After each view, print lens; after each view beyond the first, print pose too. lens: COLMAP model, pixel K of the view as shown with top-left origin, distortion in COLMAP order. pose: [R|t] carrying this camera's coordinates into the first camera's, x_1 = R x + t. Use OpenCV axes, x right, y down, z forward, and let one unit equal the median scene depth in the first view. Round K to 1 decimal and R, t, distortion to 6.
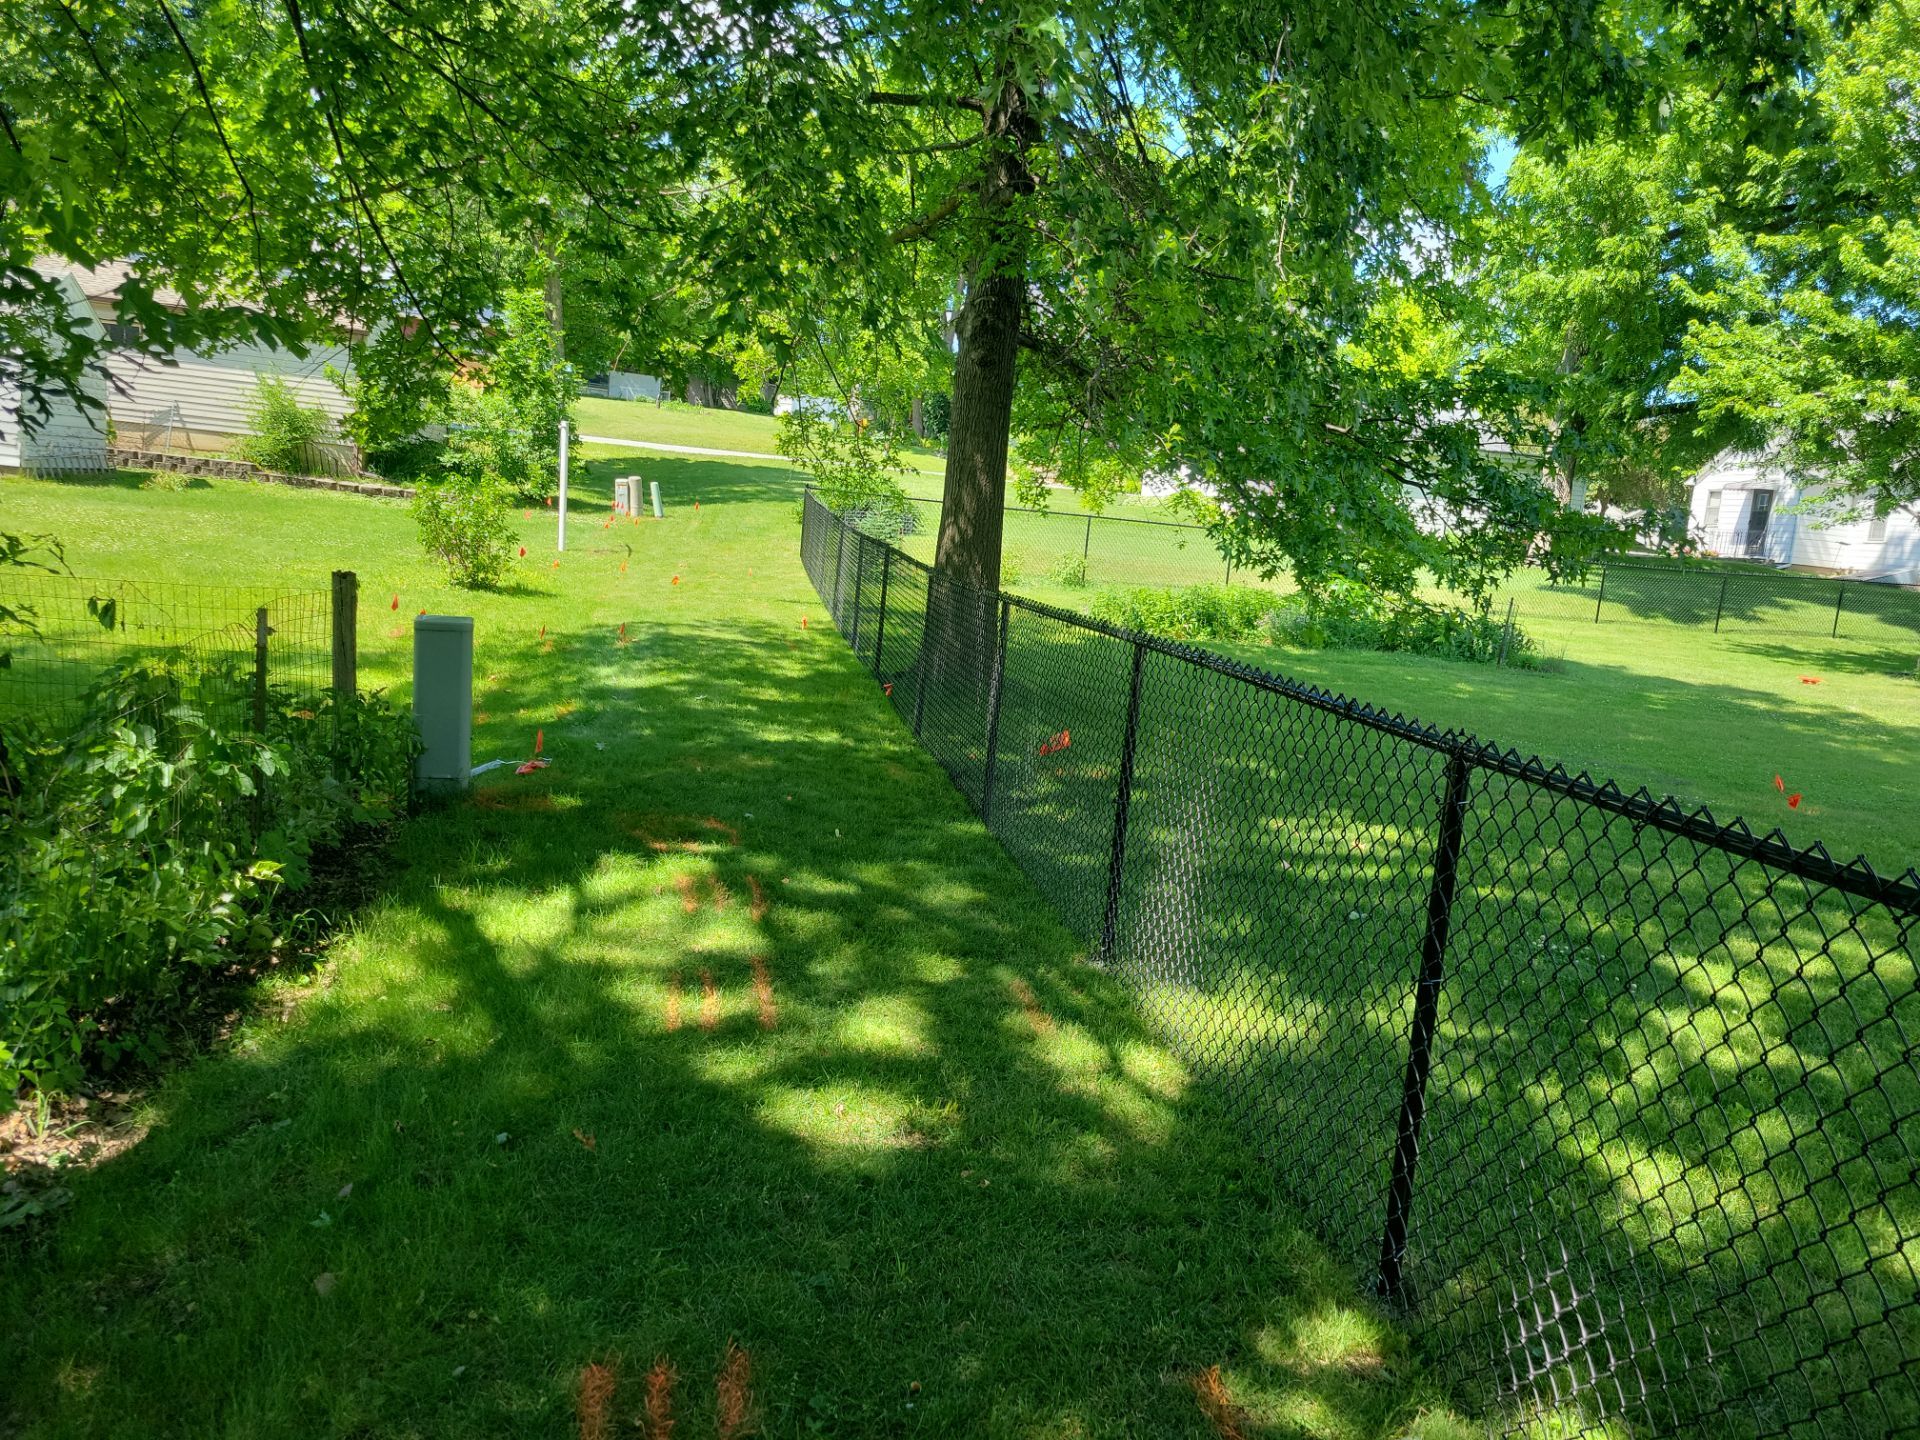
lens RADIAL K [[1451.2, 0, 960.0], [0, 1451.2, 720.0], [0, 0, 1]] dist [0.051040, -0.024196]
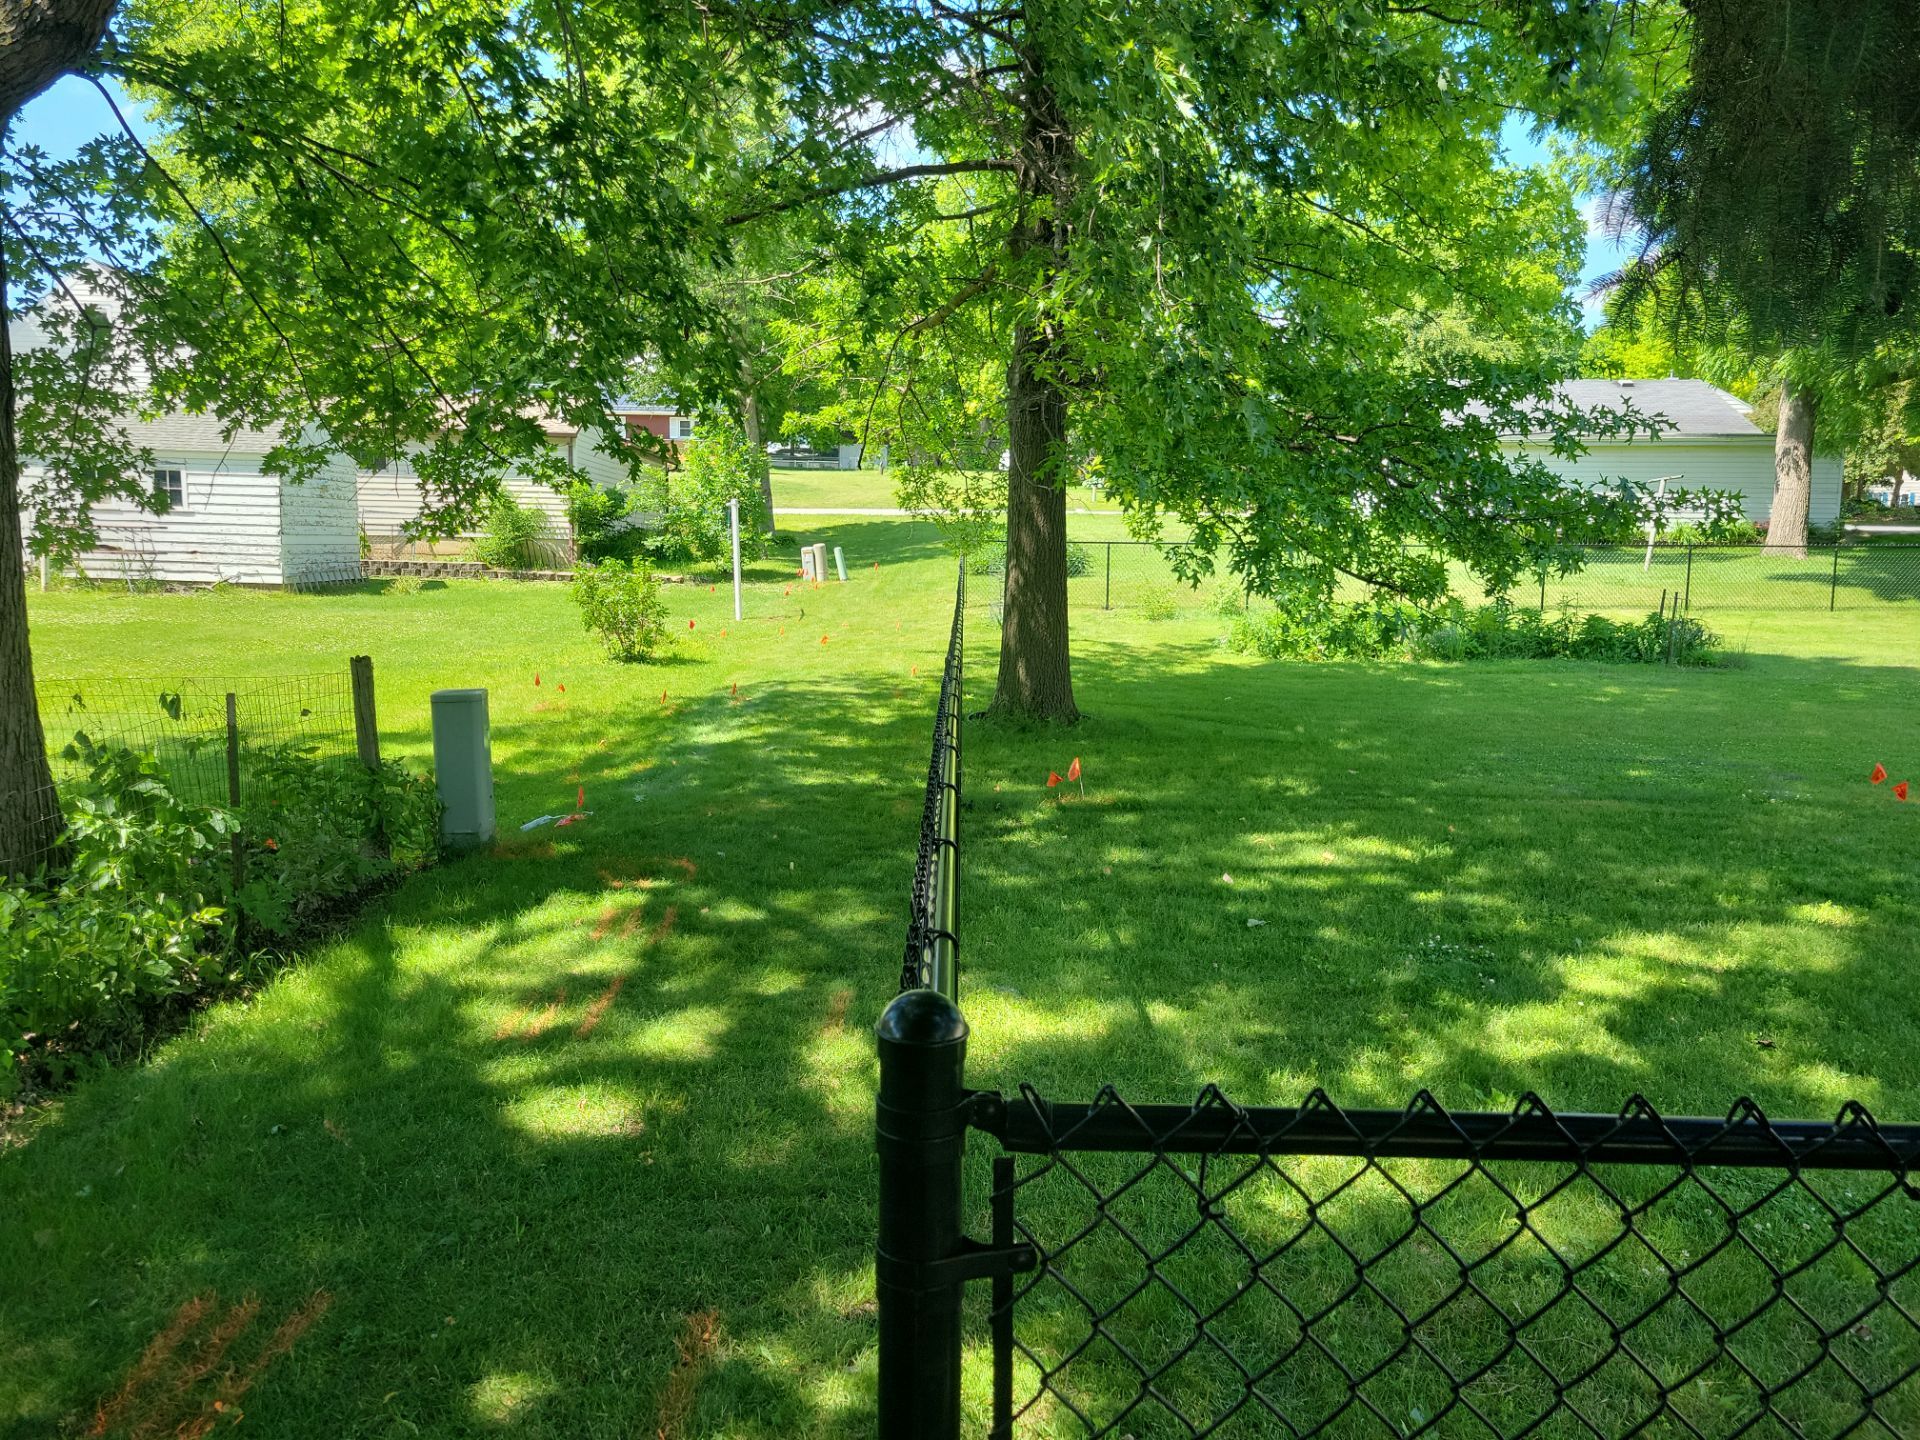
lens RADIAL K [[1431.7, 0, 960.0], [0, 1431.7, 787.7], [0, 0, 1]] dist [0.029886, -0.001012]
pose [[0.980738, -0.054622, -0.187536, 0.144444], [0.057617, 0.998283, 0.010550, 0.009654], [0.186638, -0.021152, 0.982201, -0.010474]]
